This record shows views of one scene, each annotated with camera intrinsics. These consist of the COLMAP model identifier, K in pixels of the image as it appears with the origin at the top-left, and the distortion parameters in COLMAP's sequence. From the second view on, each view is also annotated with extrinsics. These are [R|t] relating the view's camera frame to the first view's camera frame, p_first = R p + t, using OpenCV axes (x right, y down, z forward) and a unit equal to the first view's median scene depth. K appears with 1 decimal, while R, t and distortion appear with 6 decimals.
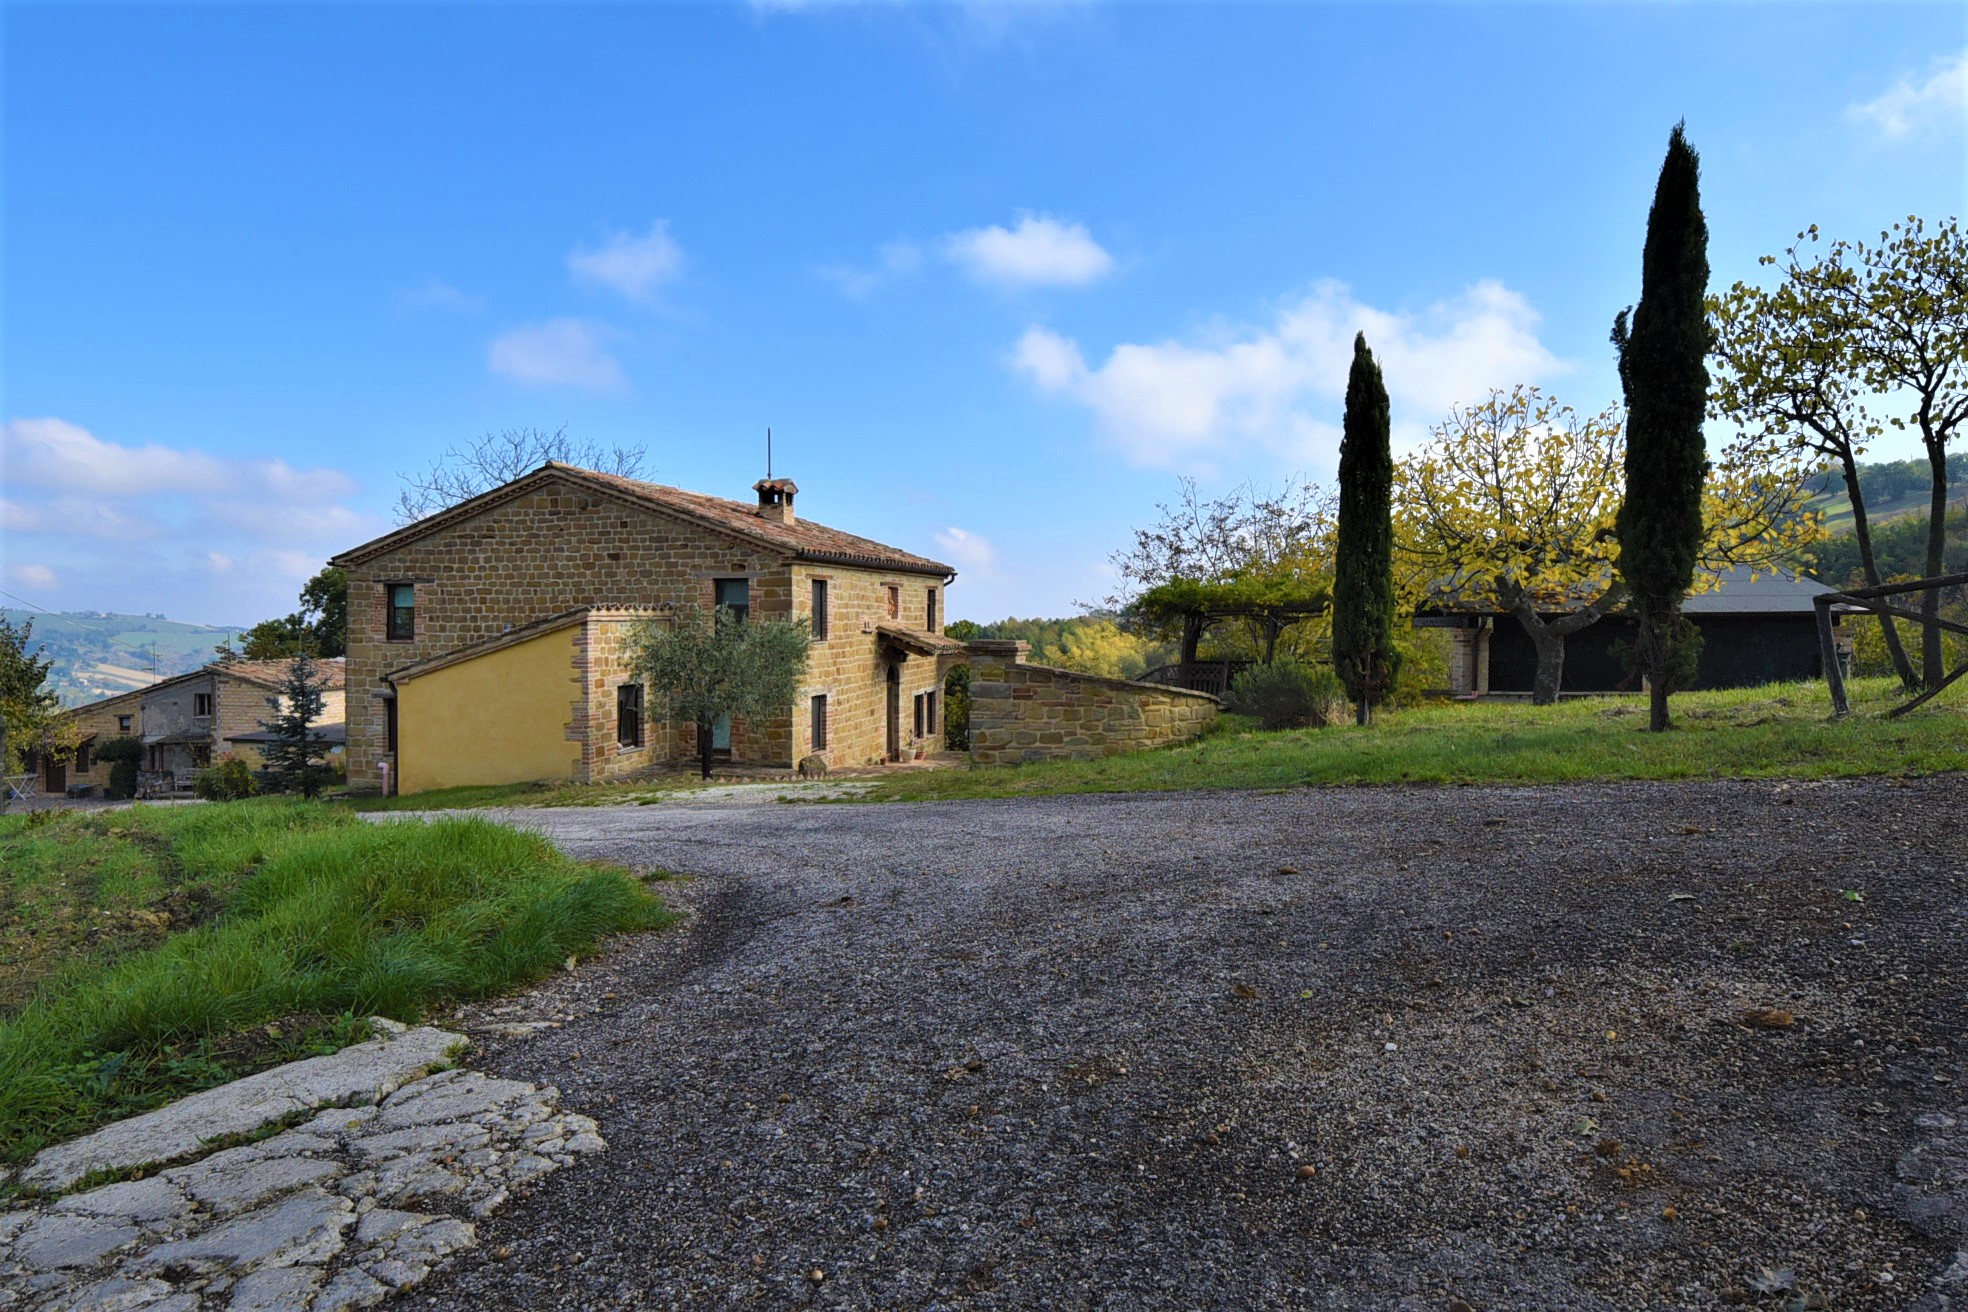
lens RADIAL K [[1105.6, 0, 982.0], [0, 1105.6, 641.5], [0, 0, 1]] dist [0.011984, -0.015784]
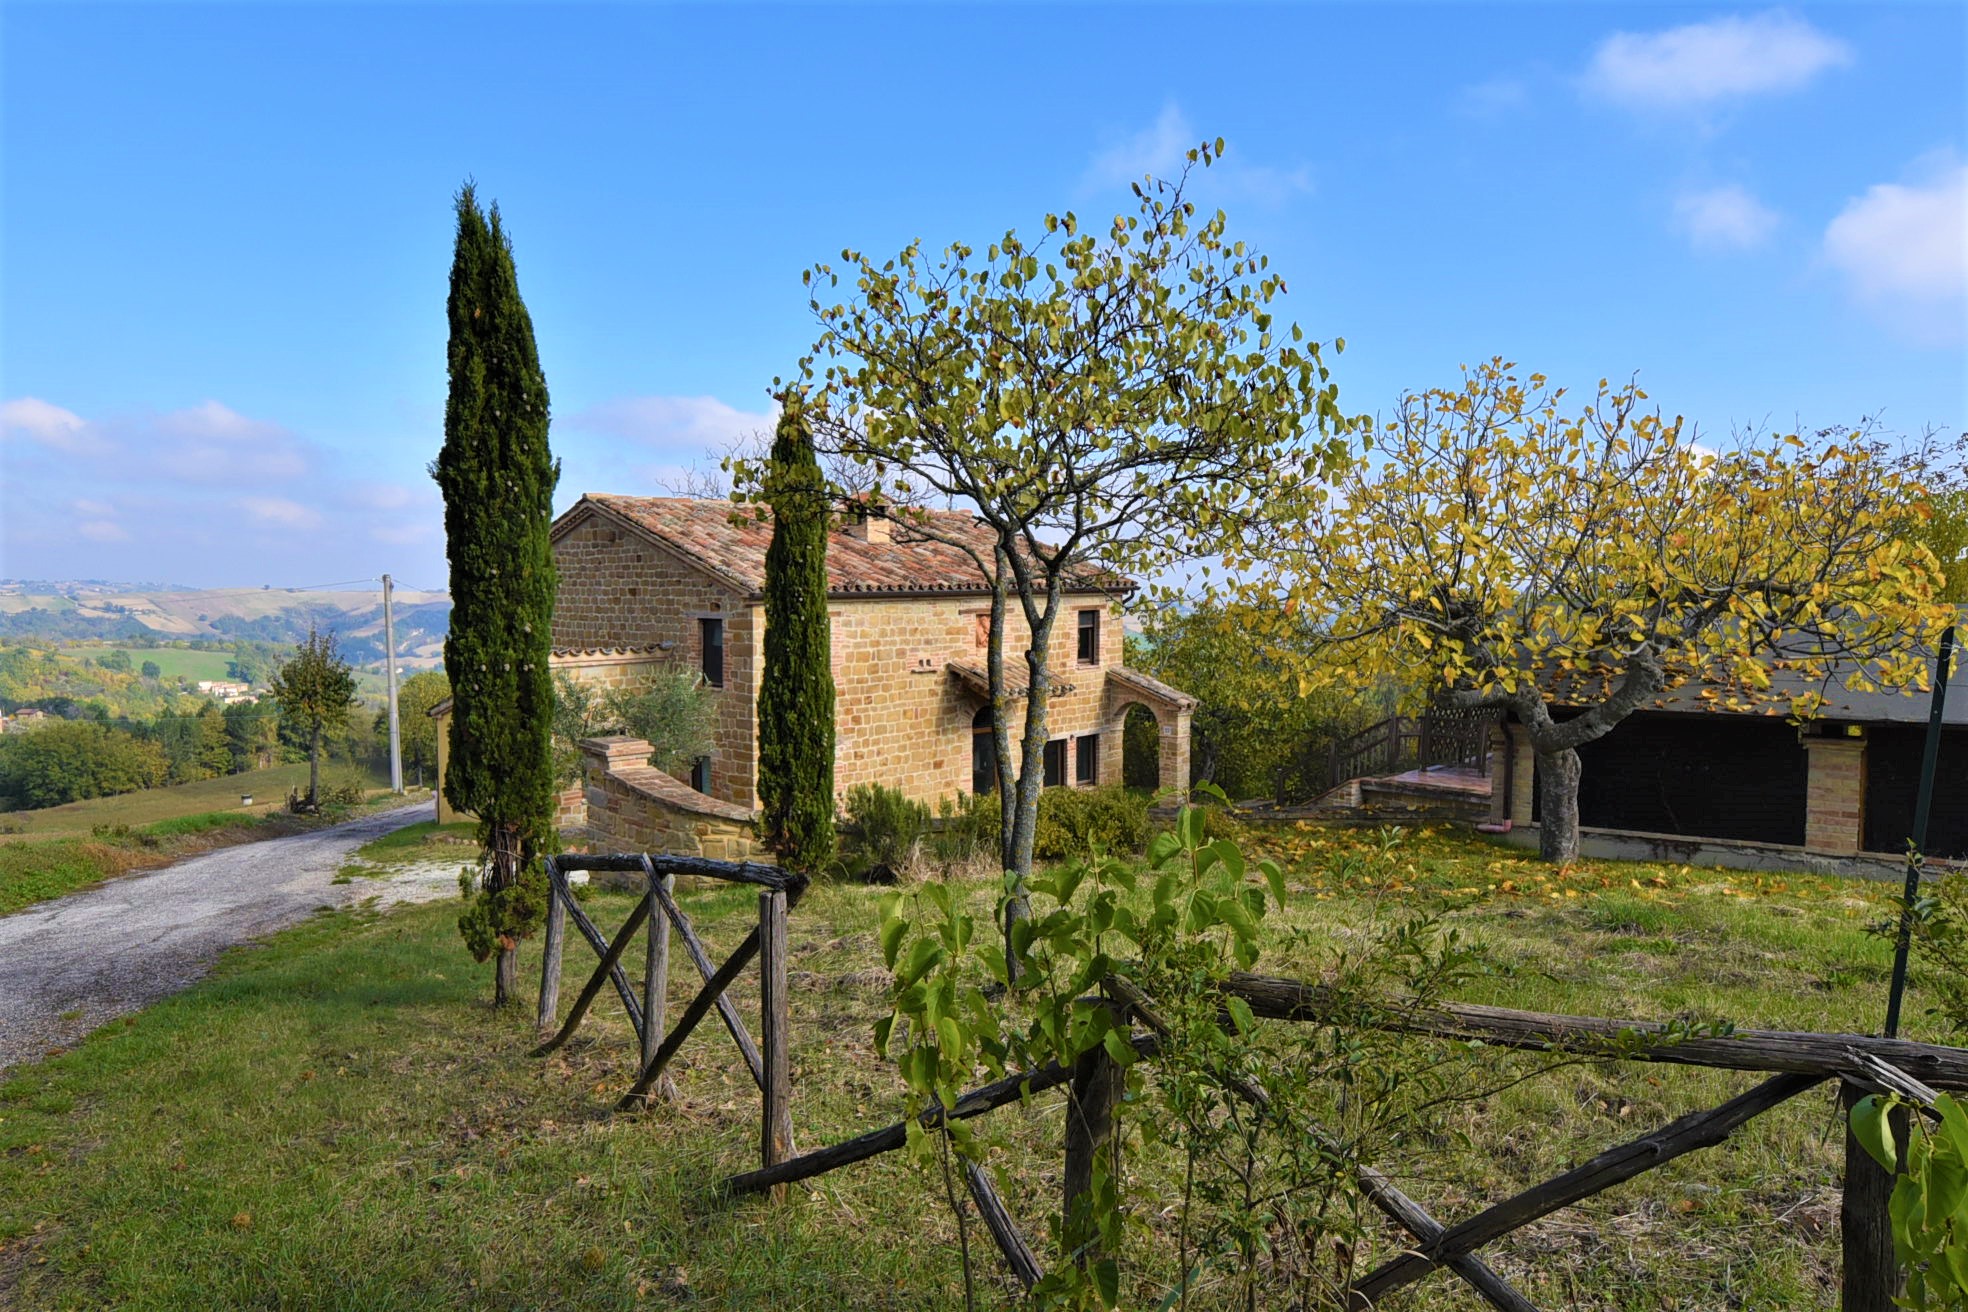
lens RADIAL K [[1337.5, 0, 981.4], [0, 1337.5, 638.4], [0, 0, 1]] dist [0.022052, -0.015918]
pose [[0.866832, 0.022676, -0.498085, 0.506110], [-0.008681, 0.999500, 0.030396, -0.074251], [0.498525, -0.022025, 0.866596, 0.145301]]
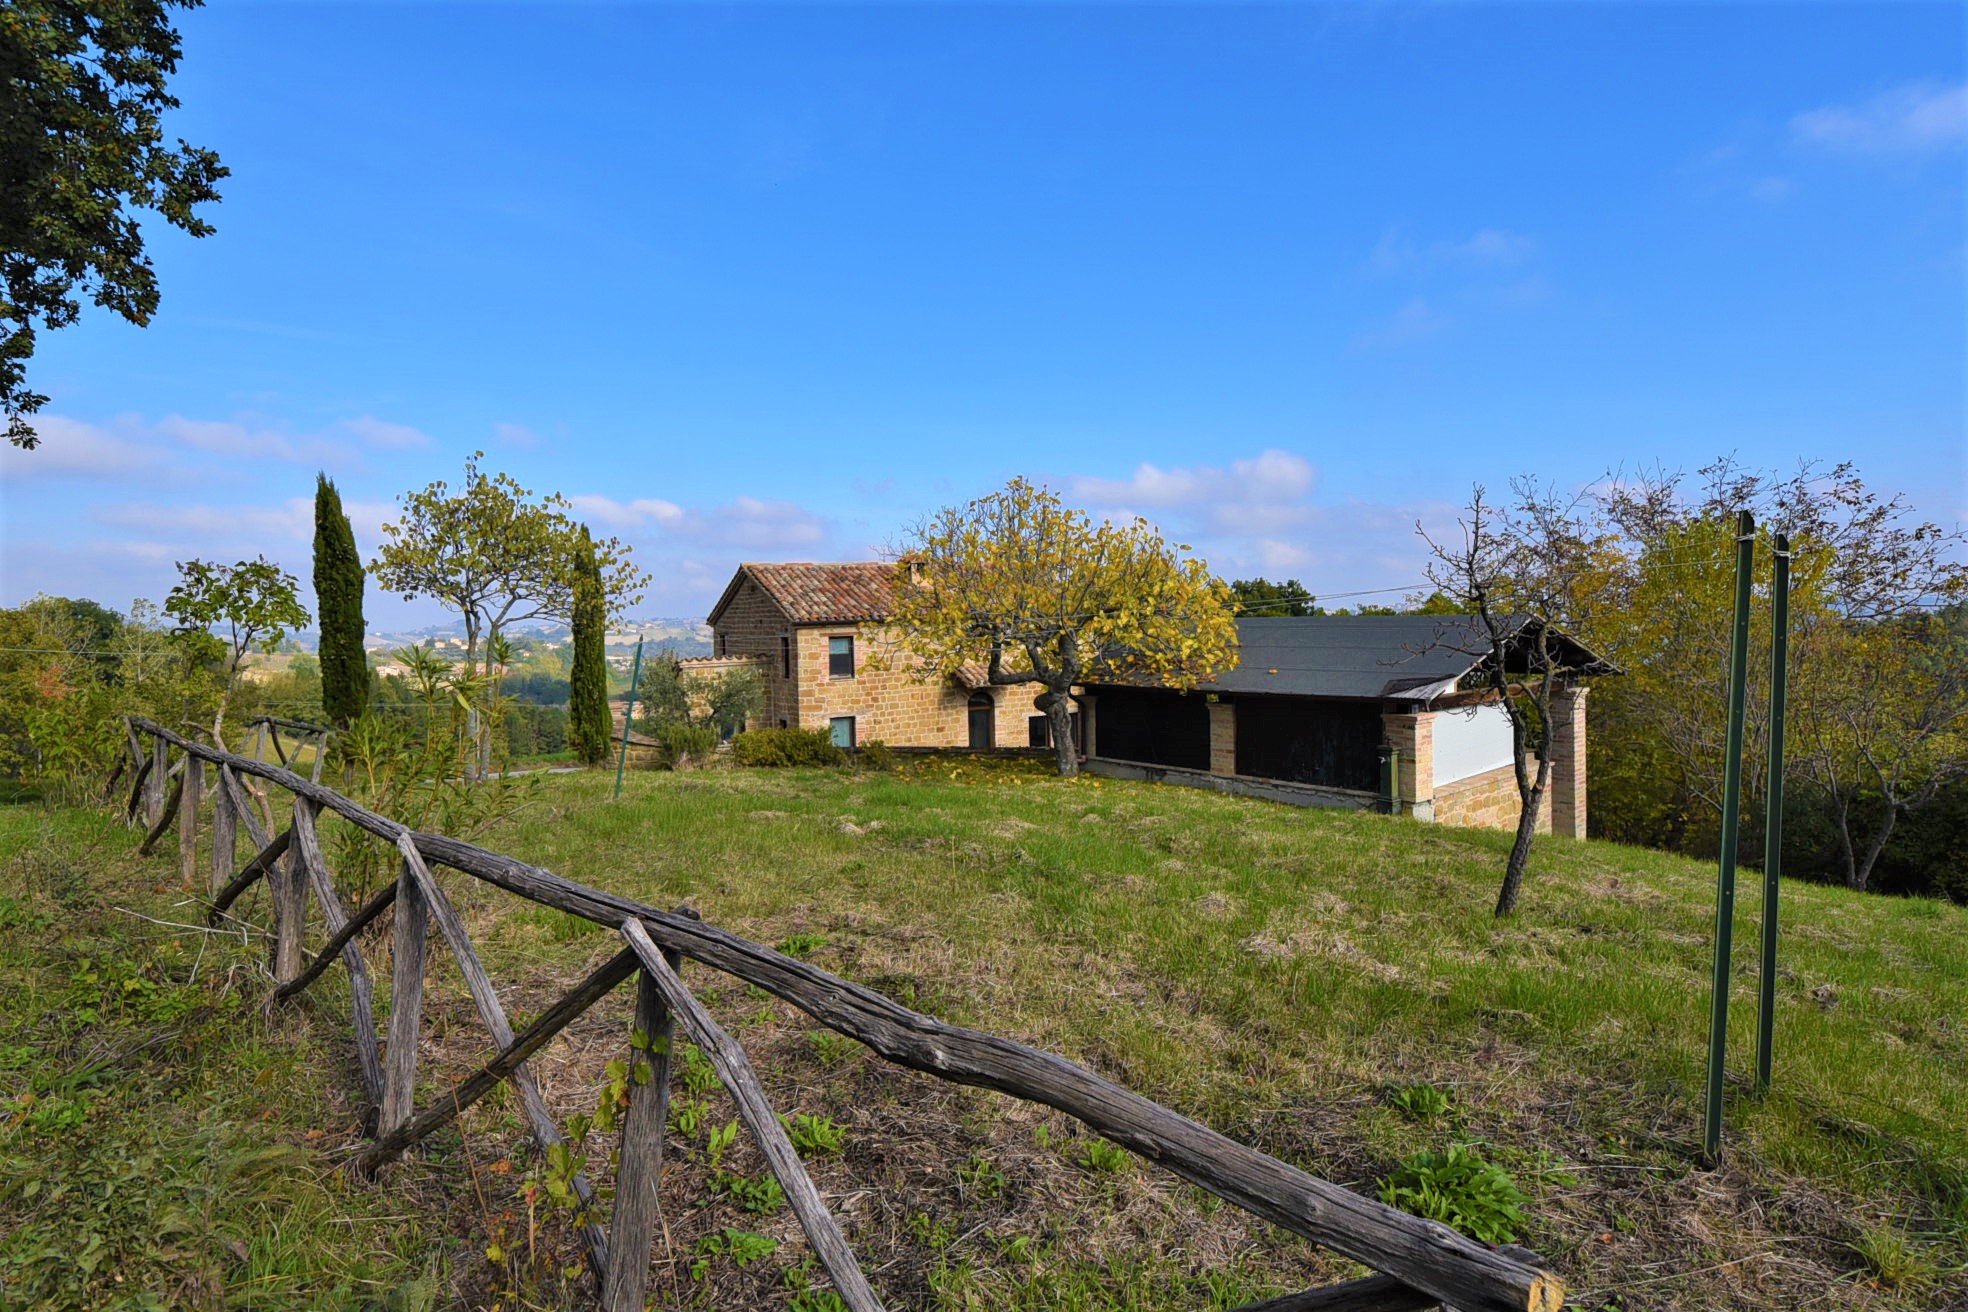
lens RADIAL K [[1060.0, 0, 982.4], [0, 1060.0, 646.6], [0, 0, 1]] dist [0.001873, -0.000539]
pose [[0.660014, 0.011340, -0.751168, 1.008494], [0.010818, 0.999639, 0.024596, -0.074433], [0.751175, -0.024360, 0.659653, 0.241442]]
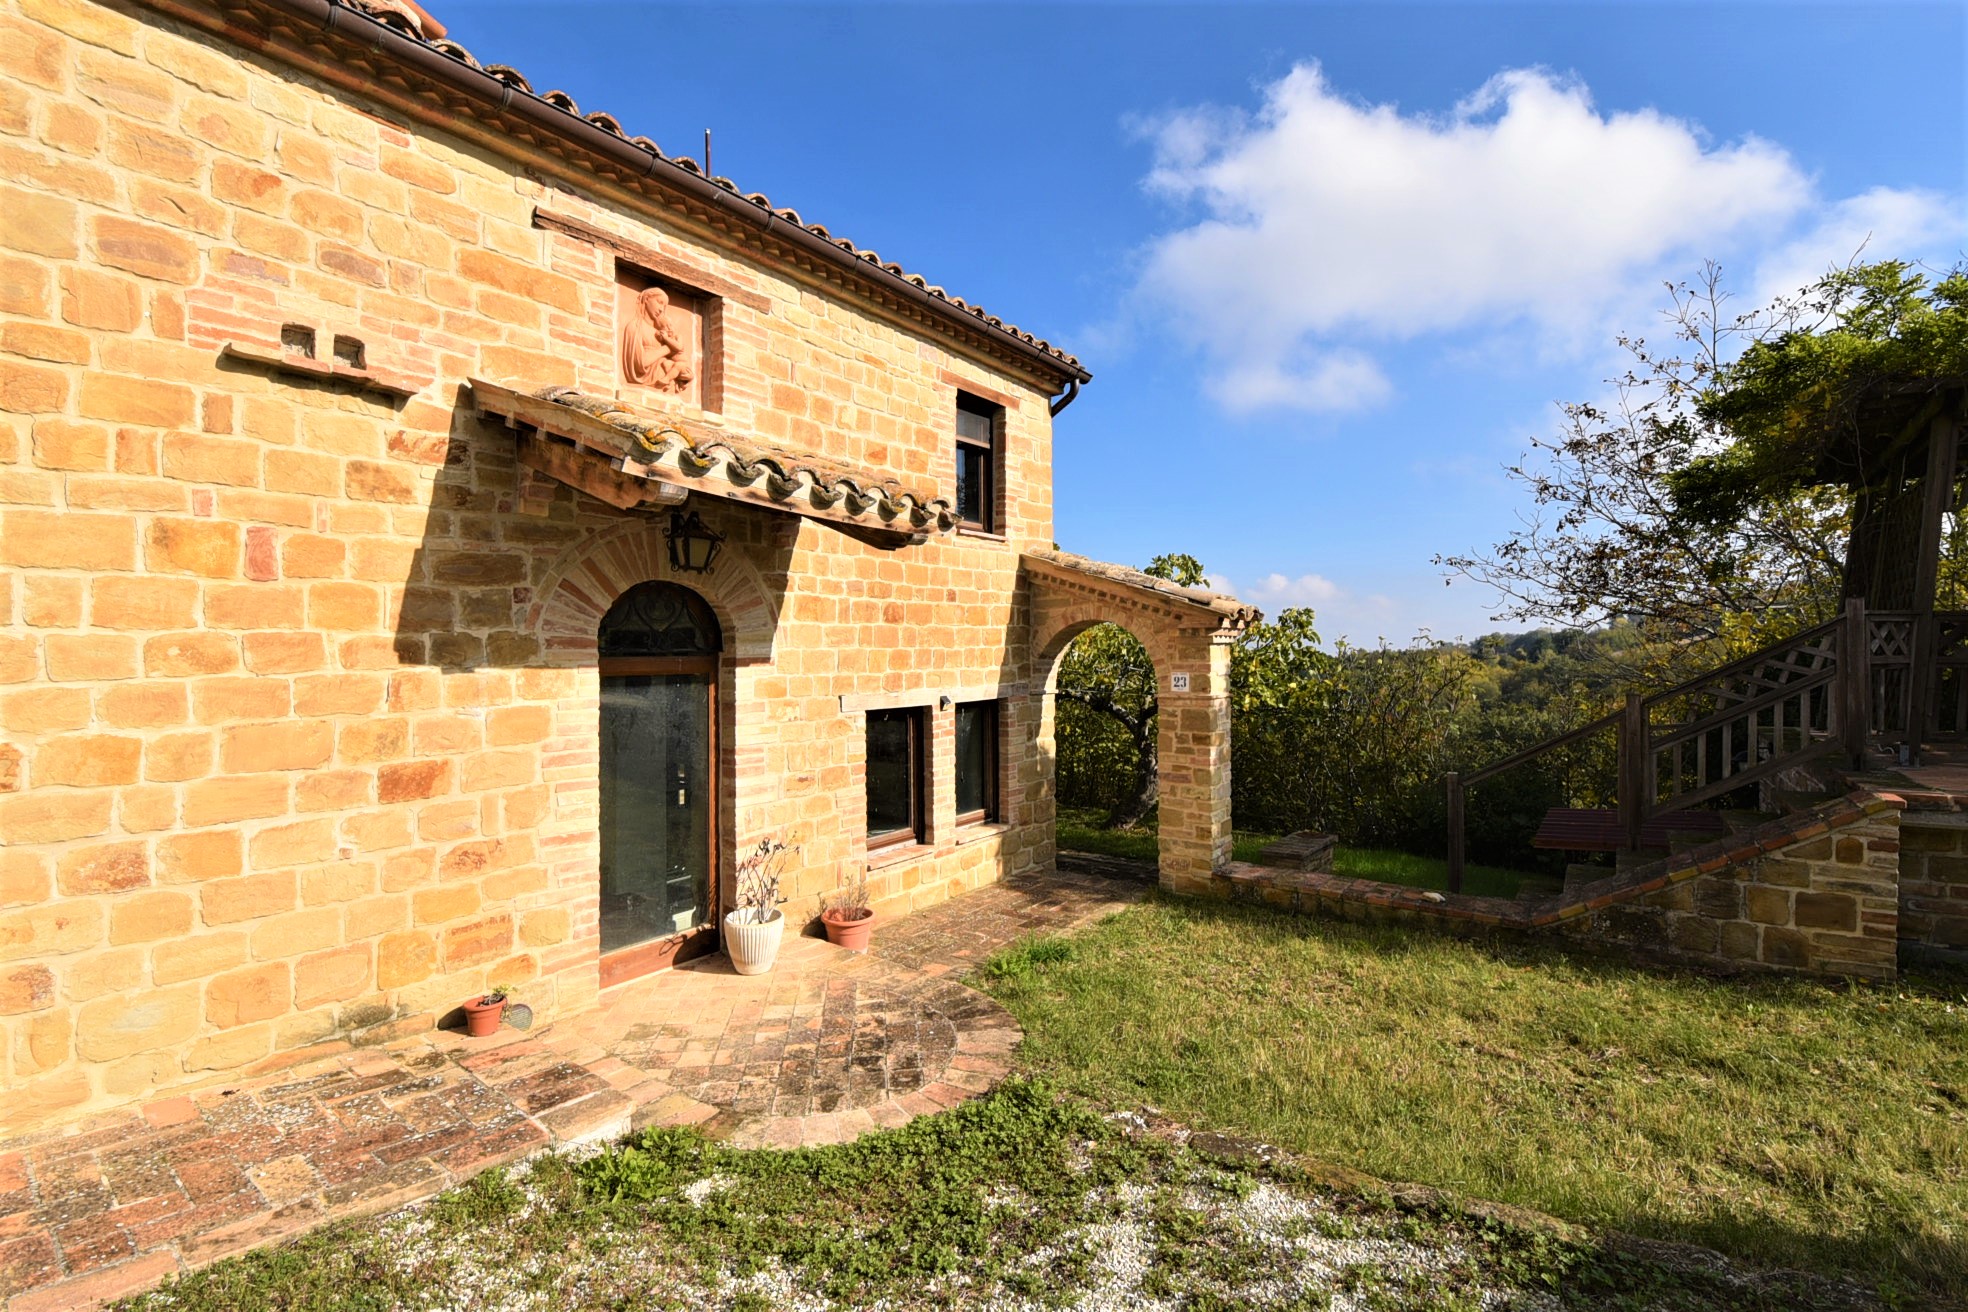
lens RADIAL K [[857.3, 0, 987.0], [0, 857.3, 648.9], [0, 0, 1]] dist [0.006730, -0.016143]
pose [[0.925567, -0.010150, -0.378447, 0.072600], [-0.000462, 0.999610, -0.027939, 0.049950], [0.378583, 0.026034, 0.925201, 1.023751]]
